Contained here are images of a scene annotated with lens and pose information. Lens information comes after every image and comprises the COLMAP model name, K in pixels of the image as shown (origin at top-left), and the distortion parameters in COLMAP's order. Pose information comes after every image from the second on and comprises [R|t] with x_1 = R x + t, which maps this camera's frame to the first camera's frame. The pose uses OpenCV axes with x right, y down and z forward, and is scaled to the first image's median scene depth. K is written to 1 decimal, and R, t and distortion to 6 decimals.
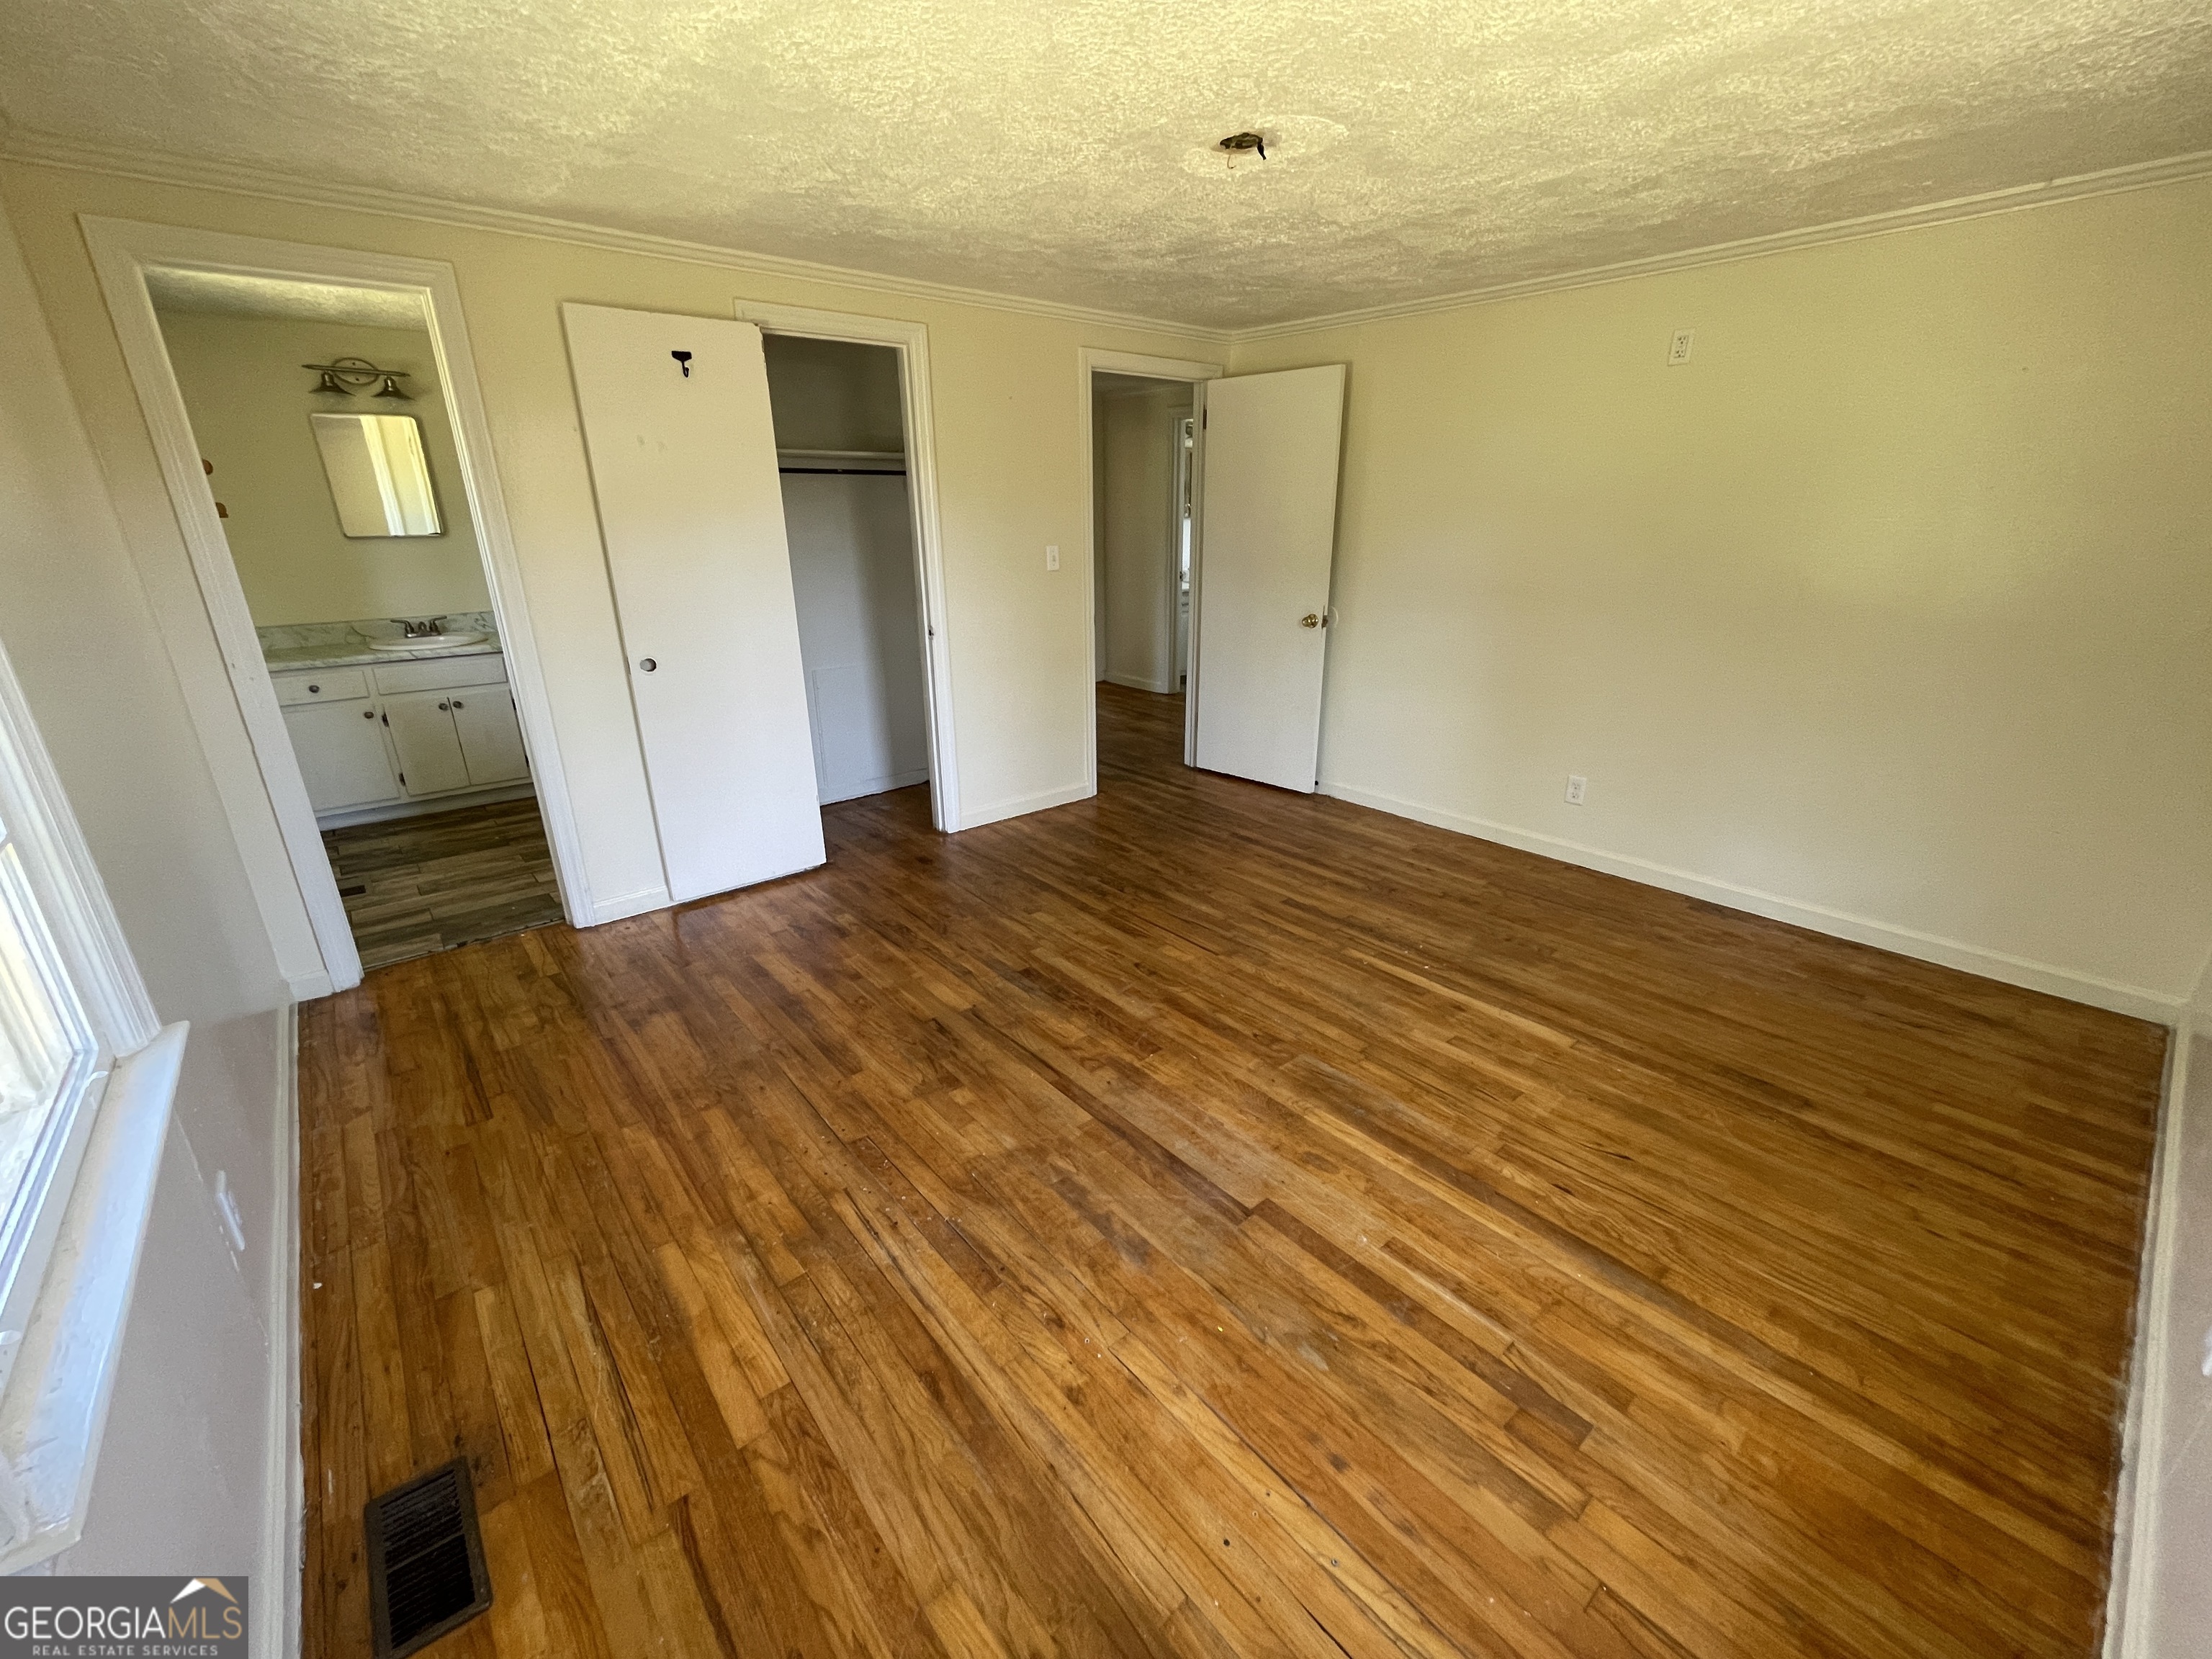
lens RADIAL K [[902.3, 0, 1112.0], [0, 902.3, 830.6], [0, 0, 1]] dist [-0.004053, -0.000311]
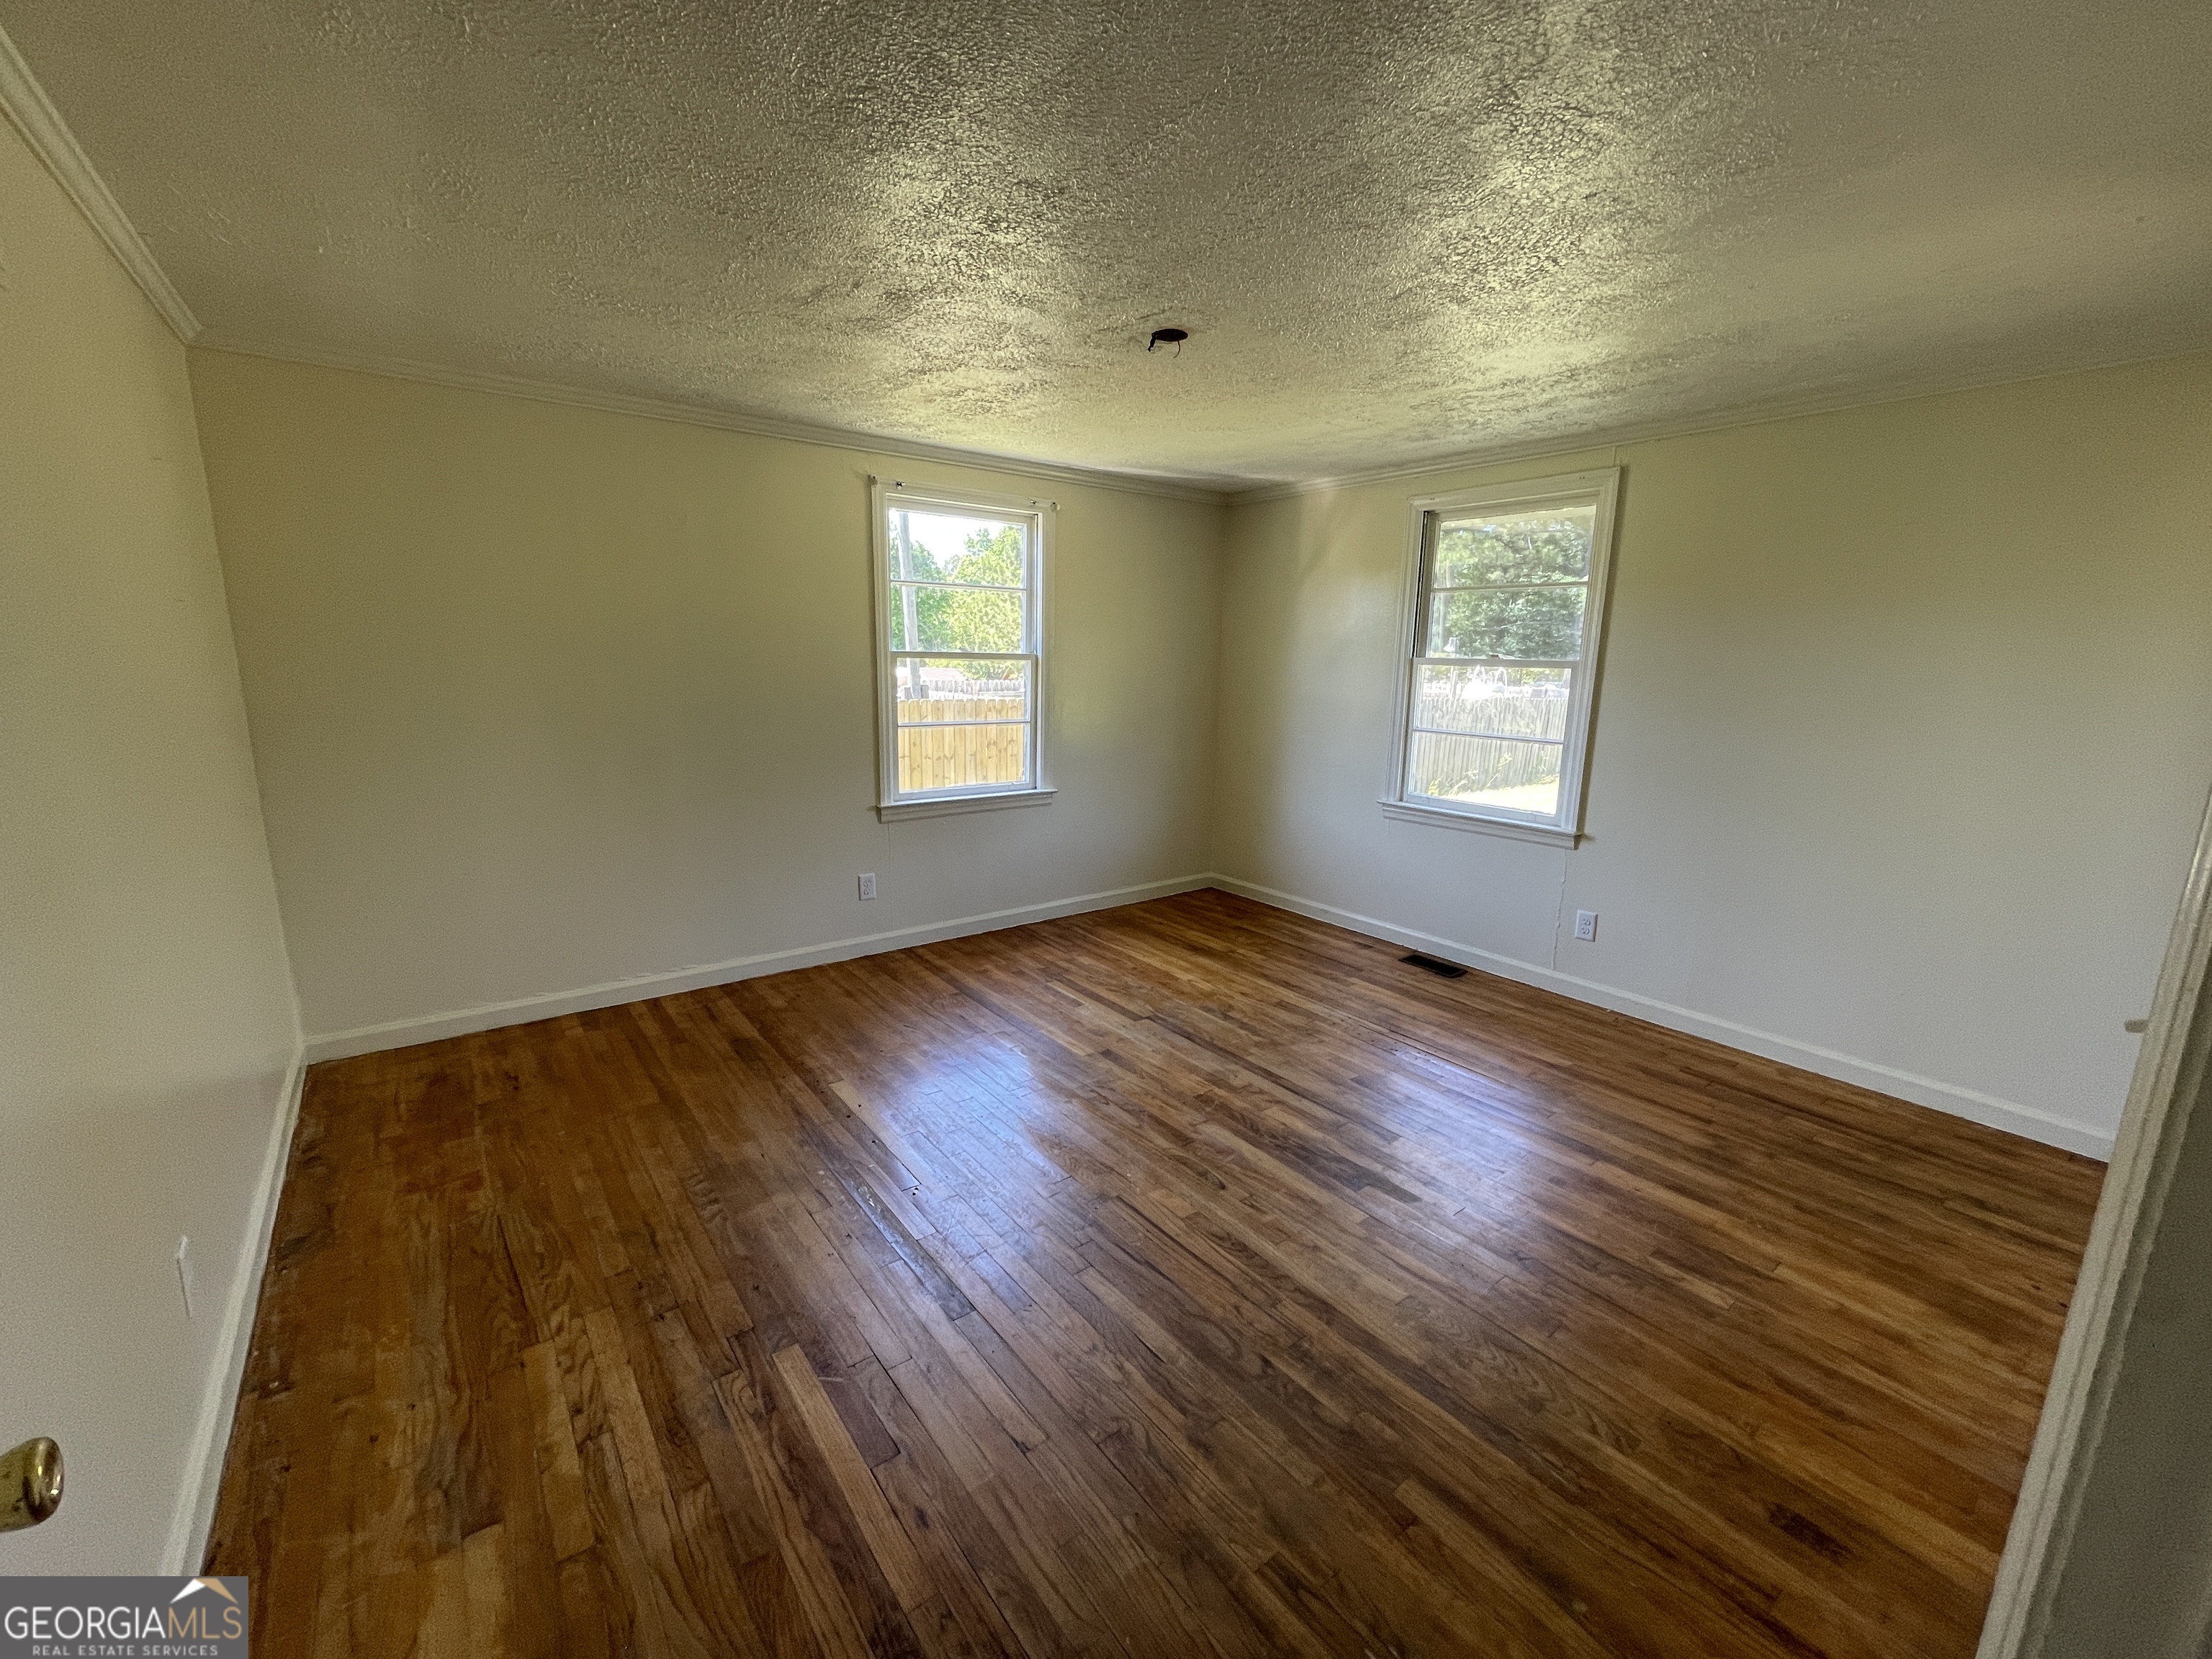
lens RADIAL K [[902.3, 0, 1103.4], [0, 902.3, 839.6], [0, 0, 1]] dist [-0.004053, -0.000311]
pose [[-0.998118, -0.024263, 0.056321, 0.121740], [0.008769, 0.852497, 0.522658, -0.683157], [-0.060695, 0.522168, -0.850680, 1.952470]]
